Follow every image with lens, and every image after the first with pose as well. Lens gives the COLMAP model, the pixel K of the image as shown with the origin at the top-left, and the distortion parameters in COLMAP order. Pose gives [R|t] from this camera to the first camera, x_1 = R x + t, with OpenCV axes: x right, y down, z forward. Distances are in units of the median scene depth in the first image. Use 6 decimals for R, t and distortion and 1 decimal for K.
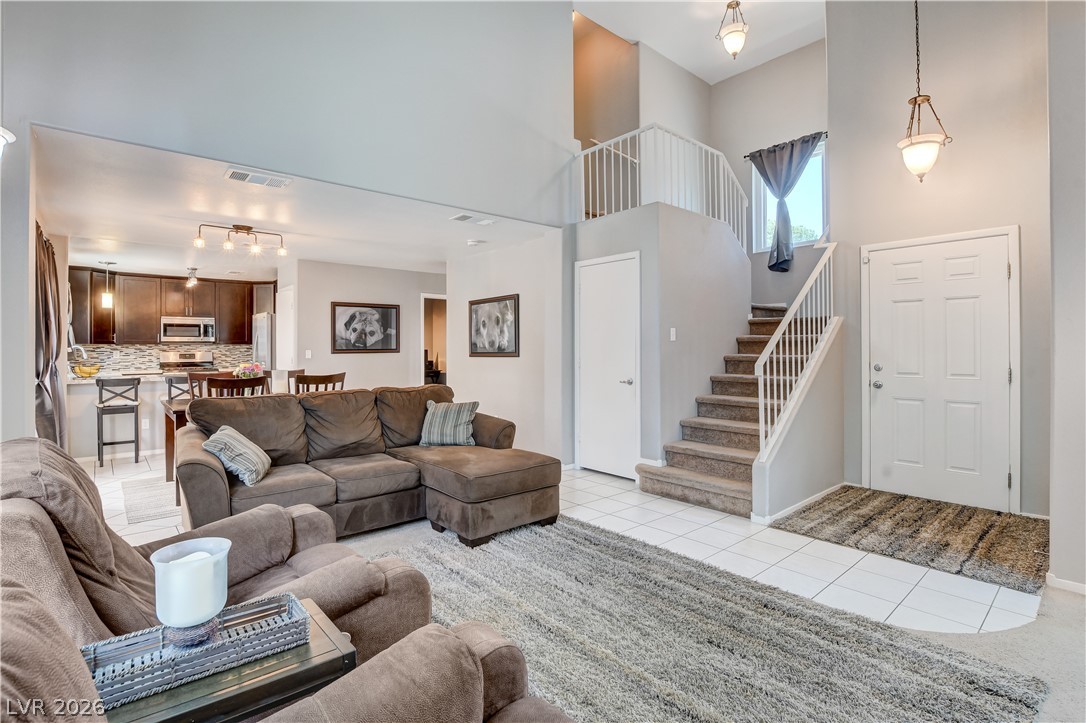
lens RADIAL K [[499.8, 0, 540.8], [0, 499.8, 352.7], [0, 0, 1]] dist [-0.034593, -0.000182]
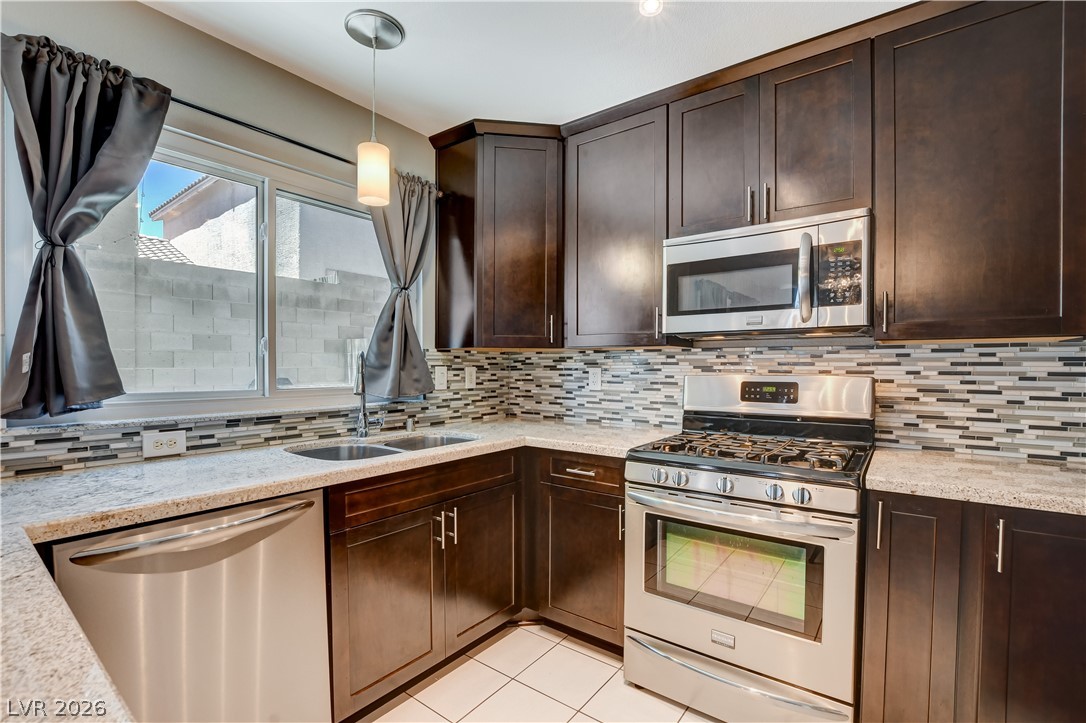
lens RADIAL K [[487.4, 0, 541.6], [0, 487.4, 370.8], [0, 0, 1]] dist [-0.029701, 0.000469]
pose [[0.186439, 0.012876, -0.982382, -0.505868], [-0.009606, 0.999890, 0.011282, -0.005190], [0.982420, 0.007334, 0.186543, 0.853803]]
